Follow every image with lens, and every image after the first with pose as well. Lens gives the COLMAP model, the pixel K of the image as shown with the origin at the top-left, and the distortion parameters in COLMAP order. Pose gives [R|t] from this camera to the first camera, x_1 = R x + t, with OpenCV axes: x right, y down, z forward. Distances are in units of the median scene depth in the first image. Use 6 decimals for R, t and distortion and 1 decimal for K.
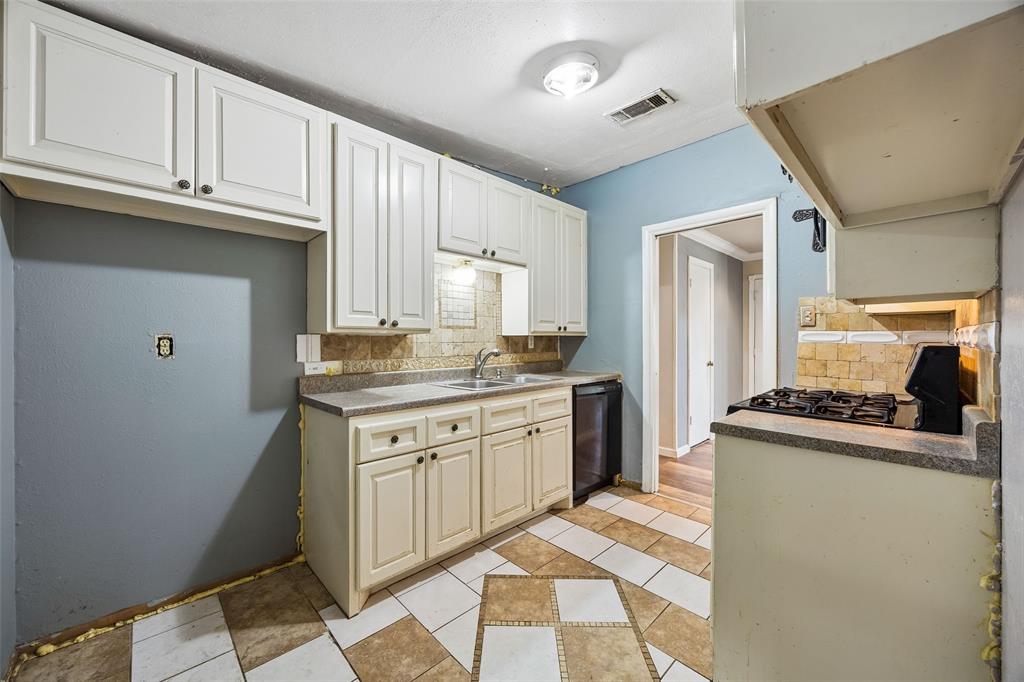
lens RADIAL K [[388.2, 0, 502.5], [0, 388.2, 336.7], [0, 0, 1]] dist [-0.003691, -0.000275]
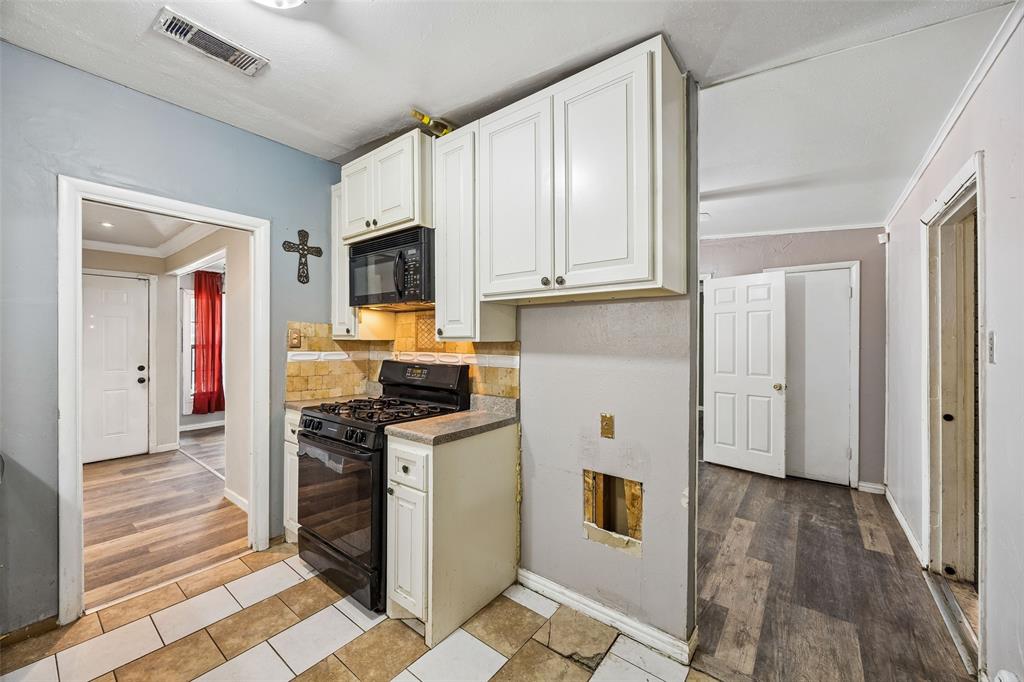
lens RADIAL K [[388.2, 0, 503.7], [0, 388.2, 338.8], [0, 0, 1]] dist [-0.003691, -0.000275]
pose [[-0.141319, 0.003987, 0.989956, -0.405870], [-0.006734, 0.999965, -0.004988, -0.049364], [-0.989941, -0.007372, -0.141287, 0.546320]]
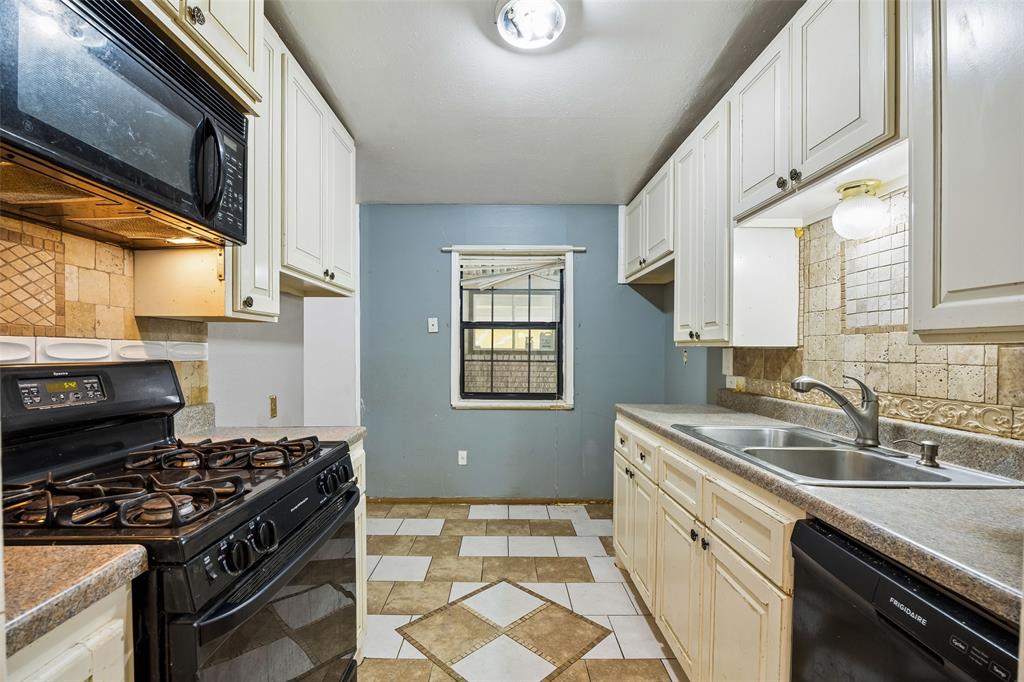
lens RADIAL K [[463.0, 0, 510.8], [0, 463.0, 350.8], [0, 0, 1]] dist [-0.002529, -0.000111]
pose [[-0.677781, 0.000038, -0.735264, 0.710498], [0.002038, 0.999996, -0.001827, 0.001563], [0.735261, -0.002737, -0.677778, 1.274616]]
